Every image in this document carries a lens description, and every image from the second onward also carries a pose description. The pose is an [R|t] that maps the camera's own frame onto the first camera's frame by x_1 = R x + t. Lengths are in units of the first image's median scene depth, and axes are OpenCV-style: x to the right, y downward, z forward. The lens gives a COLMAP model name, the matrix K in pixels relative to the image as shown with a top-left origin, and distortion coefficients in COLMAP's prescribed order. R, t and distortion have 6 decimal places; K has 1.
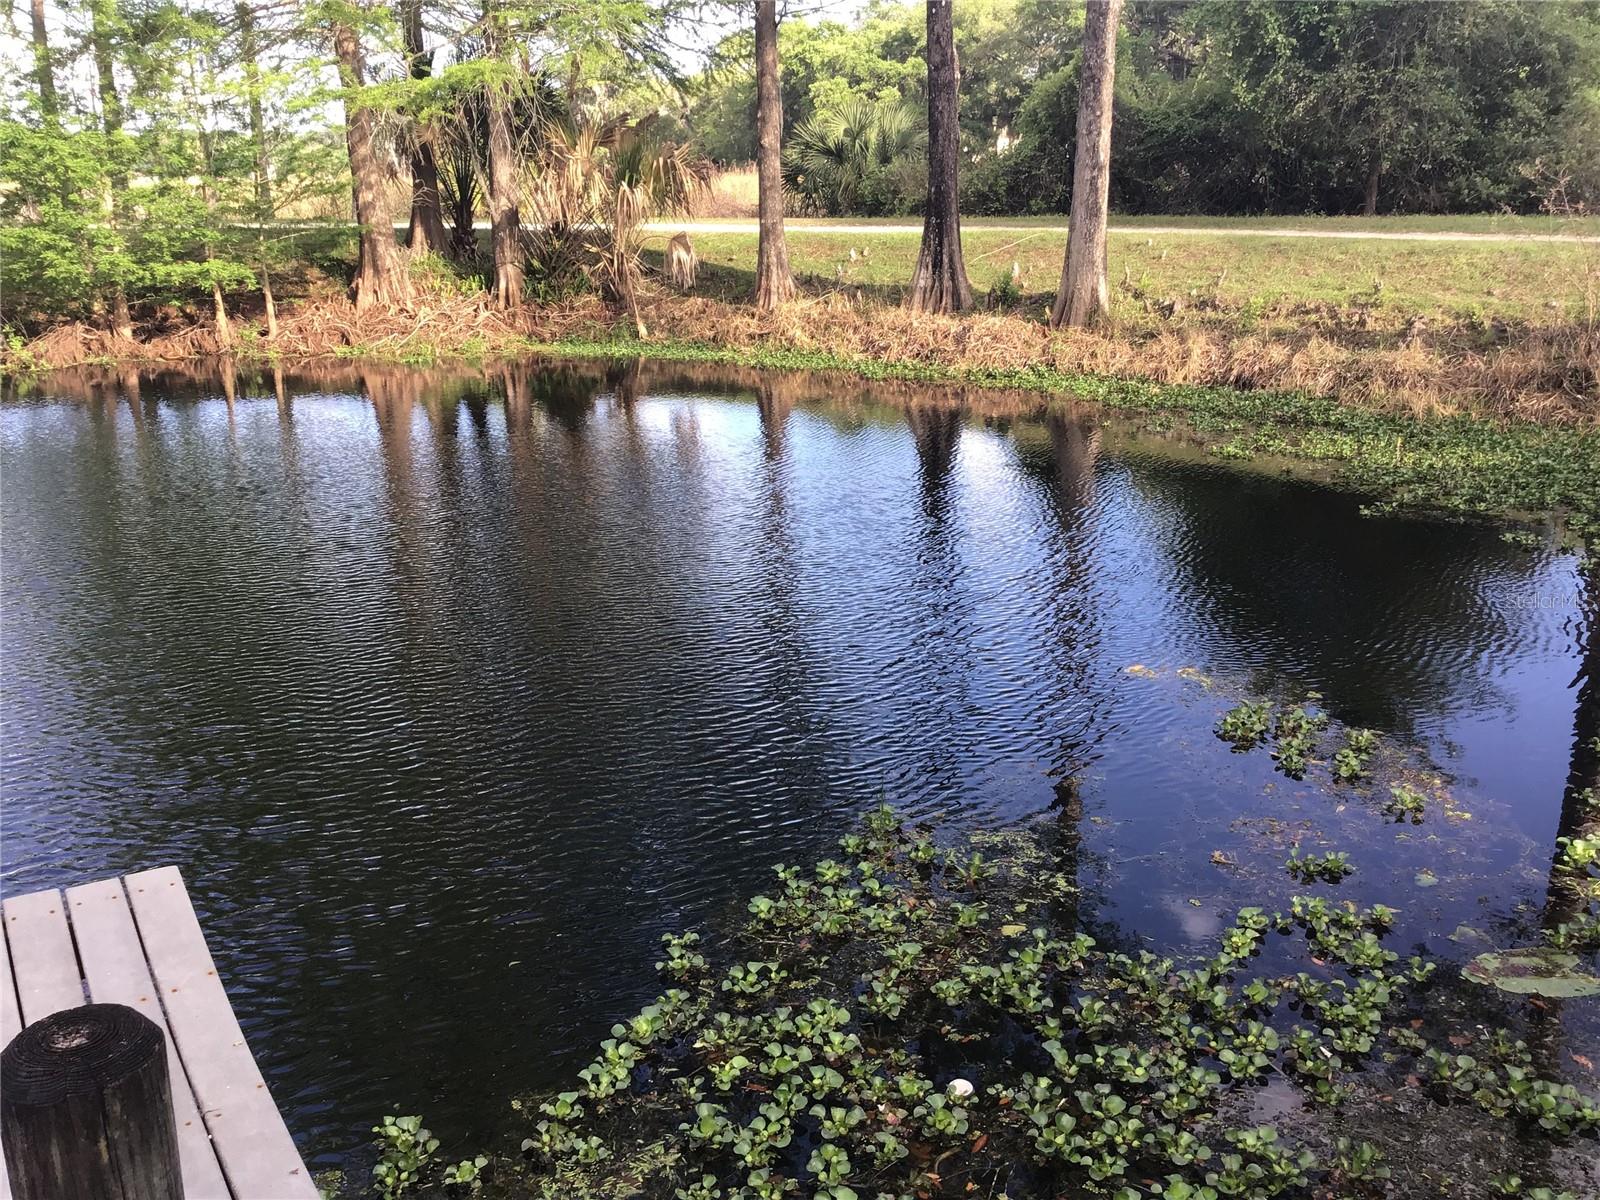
lens RADIAL K [[1448.5, 0, 775.9], [0, 1448.5, 596.0], [0, 0, 1]] dist [0.093027, -0.162659]
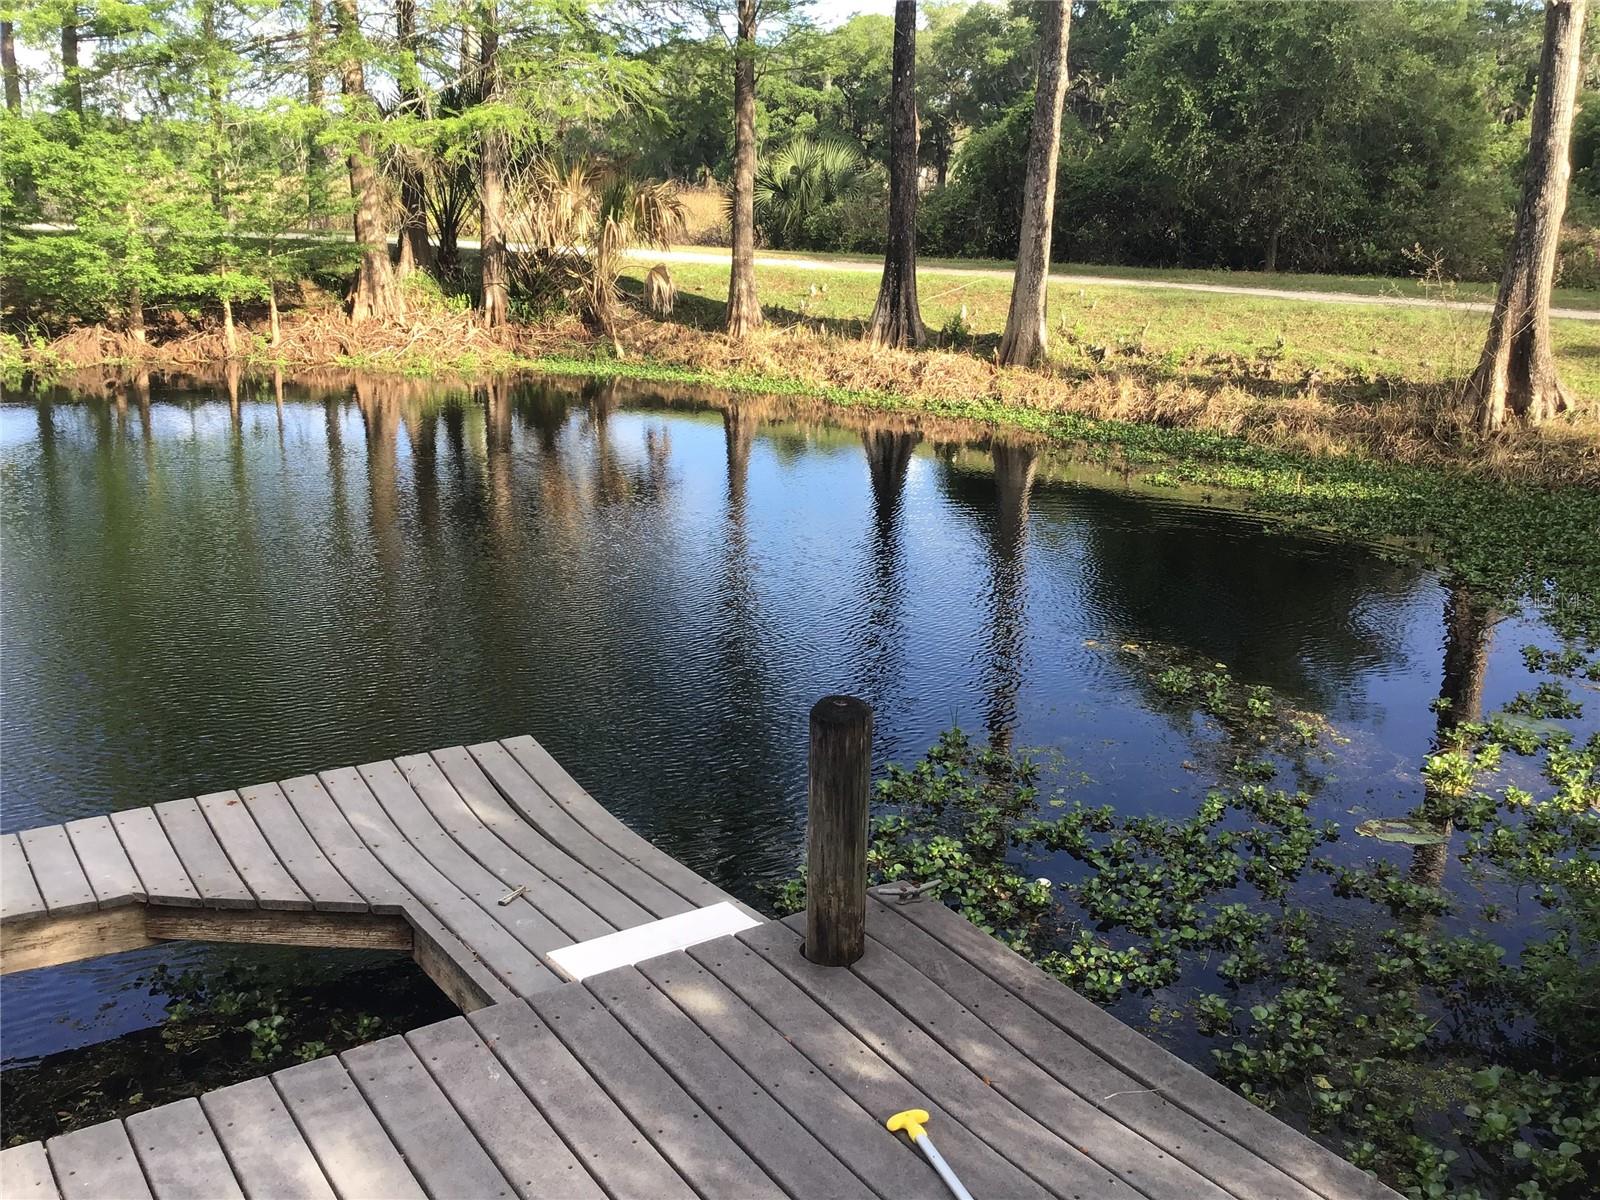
lens RADIAL K [[1448.5, 0, 797.3], [0, 1448.5, 593.6], [0, 0, 1]] dist [0.093027, -0.162659]
pose [[0.996221, 0.025374, 0.083065, -0.053204], [-0.024246, 0.999600, -0.014560, 0.011777], [-0.083401, 0.012491, 0.996438, -0.102261]]
